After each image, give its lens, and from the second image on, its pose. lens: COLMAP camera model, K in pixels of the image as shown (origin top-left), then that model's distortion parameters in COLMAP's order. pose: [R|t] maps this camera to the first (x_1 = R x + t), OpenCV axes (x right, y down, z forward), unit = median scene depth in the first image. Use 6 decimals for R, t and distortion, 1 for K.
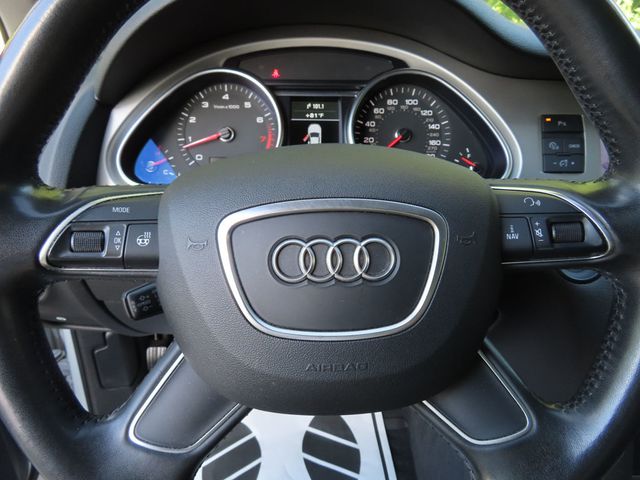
lens RADIAL K [[477.4, 0, 316.4], [0, 477.4, 242.2], [0, 0, 1]] dist [0.007291, 0.005309]
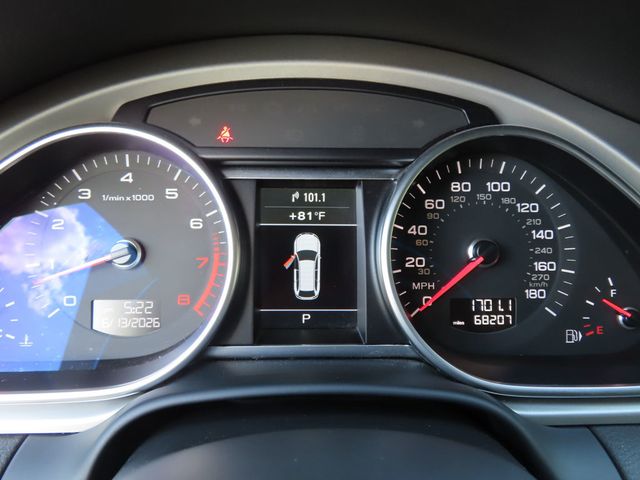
lens RADIAL K [[477.4, 0, 319.8], [0, 477.4, 241.6], [0, 0, 1]] dist [0.007291, 0.005309]
pose [[0.999950, 0.002267, 0.009783, 0.004717], [-0.001849, 0.999091, -0.042577, -0.222480], [-0.009871, 0.042556, 0.999045, 0.518856]]
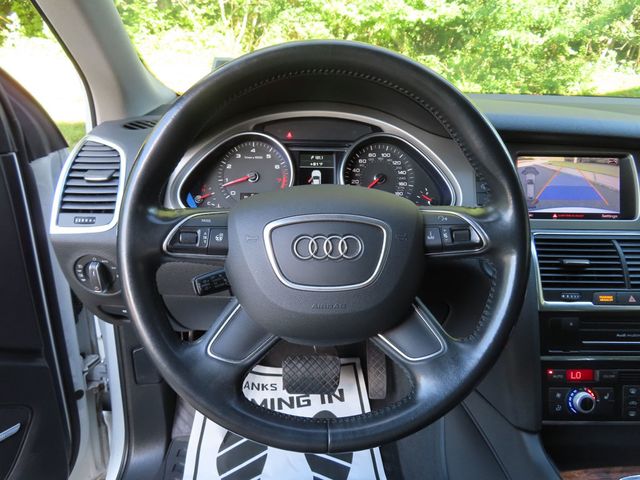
lens RADIAL K [[477.4, 0, 321.6], [0, 477.4, 237.7], [0, 0, 1]] dist [0.007291, 0.005309]
pose [[0.999902, 0.006897, 0.012163, -0.004105], [-0.005775, 0.995929, -0.089958, 0.077296], [-0.012733, 0.089879, 0.995871, -0.383501]]
